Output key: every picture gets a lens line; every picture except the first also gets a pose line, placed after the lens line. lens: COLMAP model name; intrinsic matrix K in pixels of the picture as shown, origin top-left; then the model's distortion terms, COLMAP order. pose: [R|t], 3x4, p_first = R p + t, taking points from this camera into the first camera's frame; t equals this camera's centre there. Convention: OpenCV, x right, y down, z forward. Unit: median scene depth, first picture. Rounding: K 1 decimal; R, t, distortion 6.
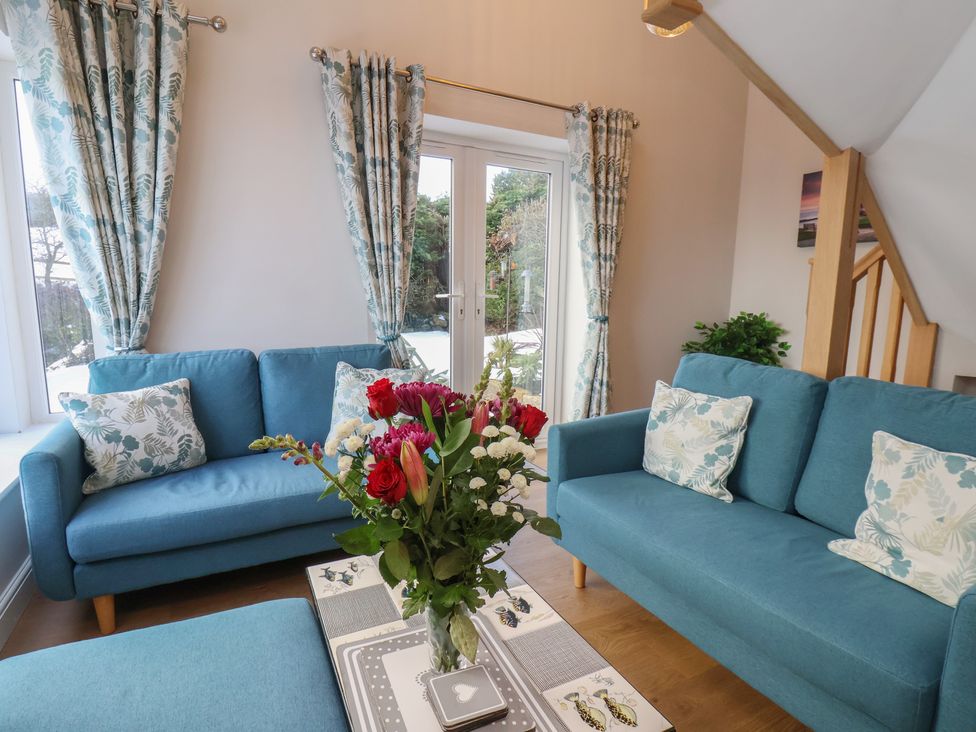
lens RADIAL K [[520.9, 0, 495.6], [0, 520.9, 375.3], [0, 0, 1]] dist [0.003917, -0.011877]
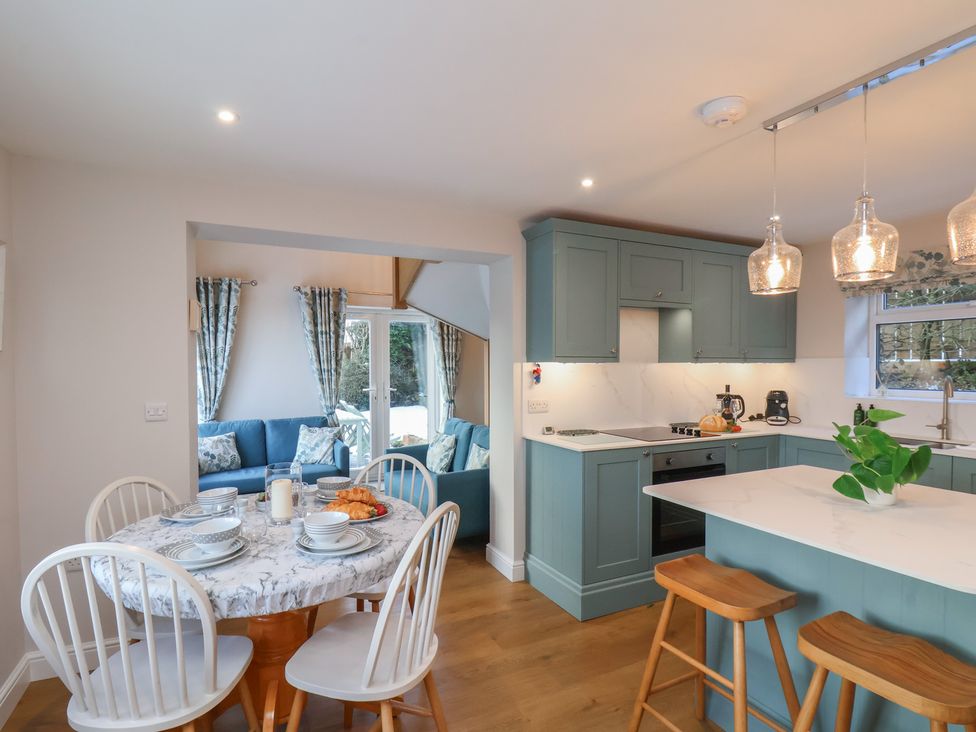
lens RADIAL K [[513.8, 0, 494.8], [0, 513.8, 379.9], [0, 0, 1]] dist [0.003603, -0.015872]
pose [[0.999597, -0.017758, -0.022132, 0.554513], [0.014762, 0.991555, -0.128843, 0.076996], [0.024233, 0.128464, 0.991418, -1.130645]]
